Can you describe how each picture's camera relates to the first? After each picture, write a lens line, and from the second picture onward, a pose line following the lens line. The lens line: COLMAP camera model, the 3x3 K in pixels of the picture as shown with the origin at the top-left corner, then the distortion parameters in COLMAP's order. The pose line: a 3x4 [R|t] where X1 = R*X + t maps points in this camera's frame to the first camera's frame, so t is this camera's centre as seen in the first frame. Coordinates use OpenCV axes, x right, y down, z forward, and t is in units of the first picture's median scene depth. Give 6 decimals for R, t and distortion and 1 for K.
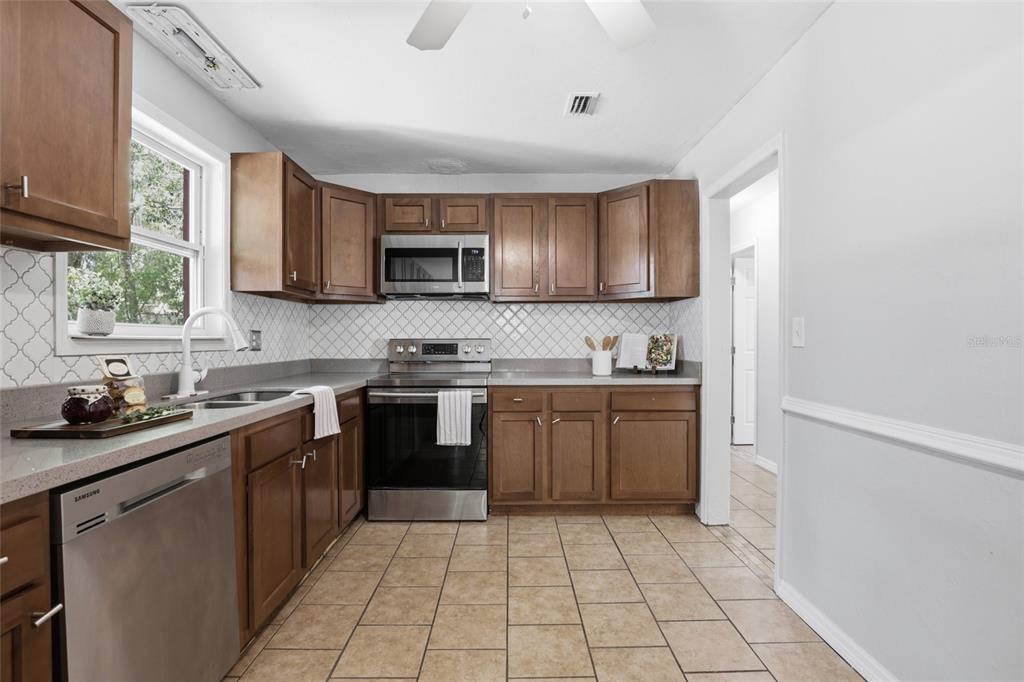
lens RADIAL K [[472.4, 0, 517.2], [0, 472.4, 340.7], [0, 0, 1]] dist [-0.026564, 0.003098]
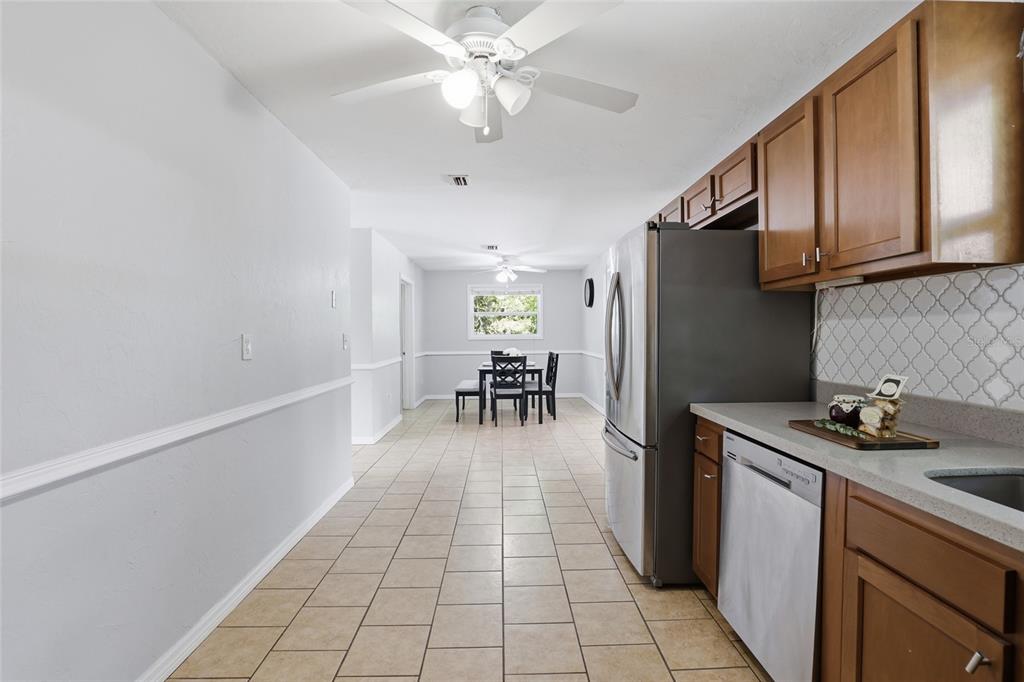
lens RADIAL K [[472.4, 0, 518.2], [0, 472.4, 344.5], [0, 0, 1]] dist [-0.026564, 0.003098]
pose [[-0.999830, 0.001710, -0.018354, -0.016585], [0.001188, 0.999595, 0.028419, -0.029725], [0.018395, 0.028392, -0.999428, 0.892345]]
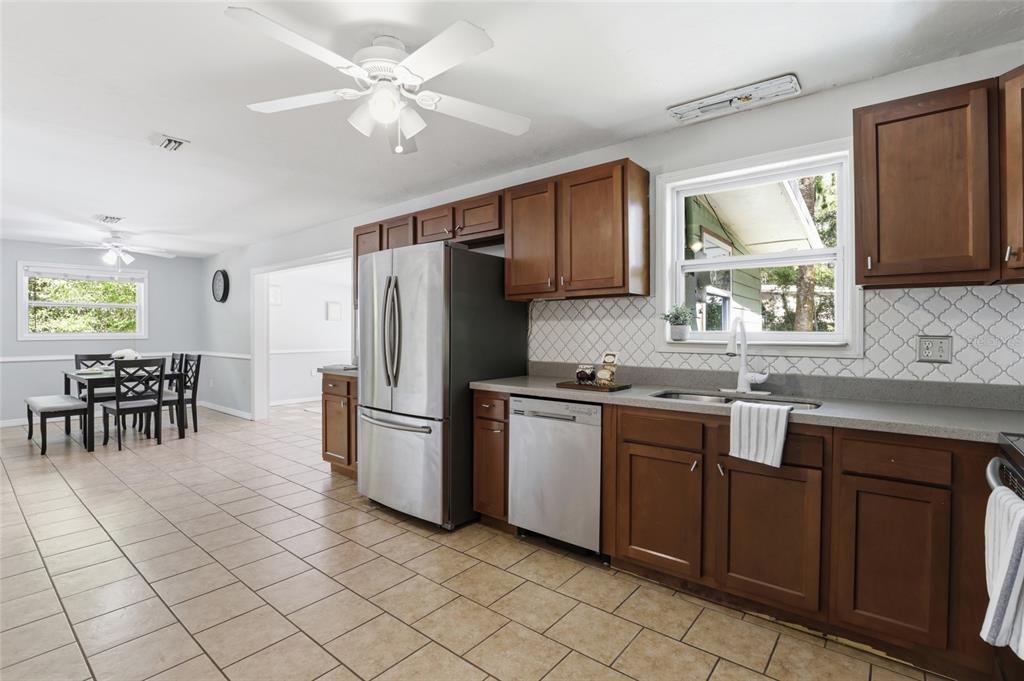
lens RADIAL K [[472.4, 0, 510.3], [0, 472.4, 338.4], [0, 0, 1]] dist [-0.026564, 0.003098]
pose [[-0.646056, 0.004725, -0.763275, 0.373673], [-0.005997, 0.999919, 0.011266, -0.018534], [0.763266, 0.011856, -0.645975, 0.858300]]
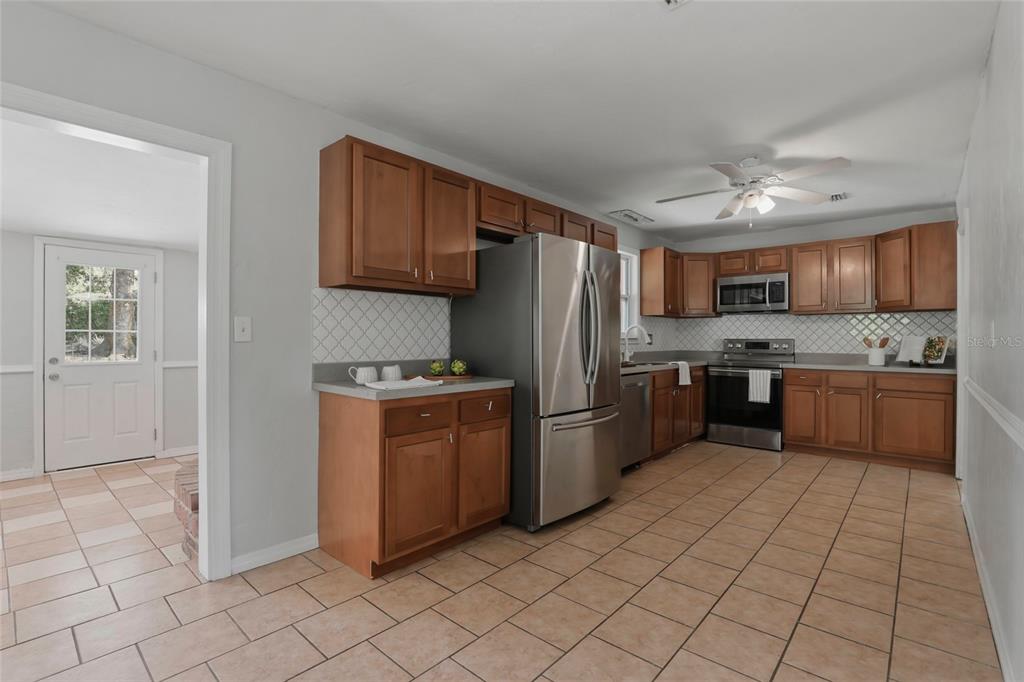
lens RADIAL K [[476.7, 0, 516.8], [0, 476.7, 337.0], [0, 0, 1]] dist [-0.024867, 0.002421]
pose [[0.741665, 0.002782, -0.670764, 0.330348], [-0.008924, 0.999944, -0.005720, 0.005760], [0.670711, 0.010228, 0.741648, -0.772613]]
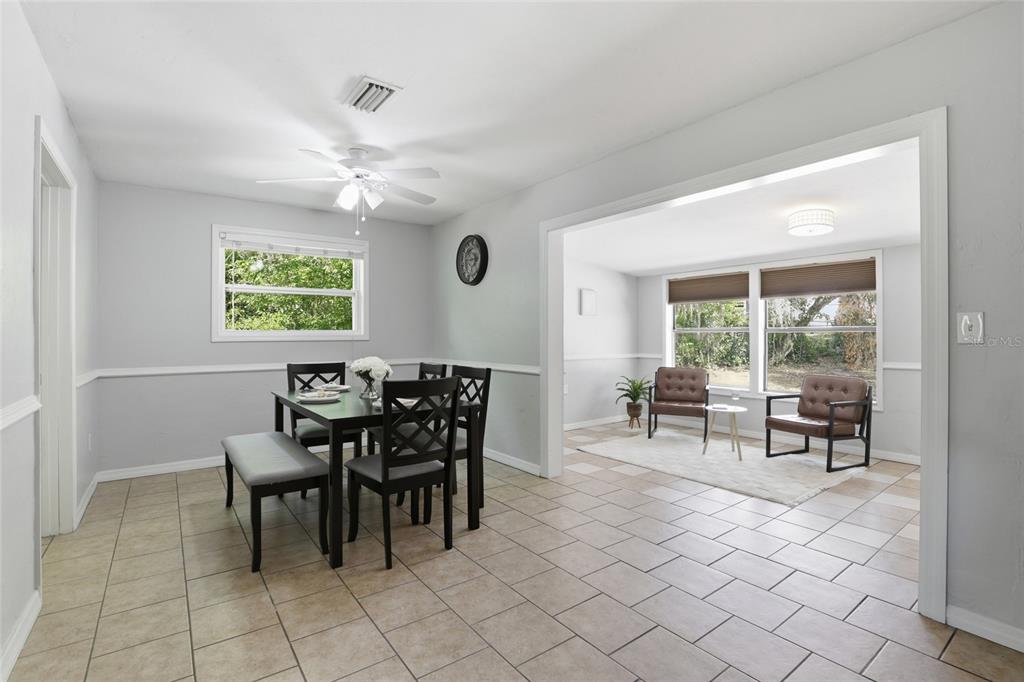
lens RADIAL K [[472.4, 0, 509.3], [0, 472.4, 337.9], [0, 0, 1]] dist [-0.026564, 0.003098]
pose [[-0.814033, -0.001605, -0.580817, 0.318771], [-0.003226, 0.999993, 0.001758, 0.007145], [0.580810, 0.003305, -0.814032, -0.400458]]
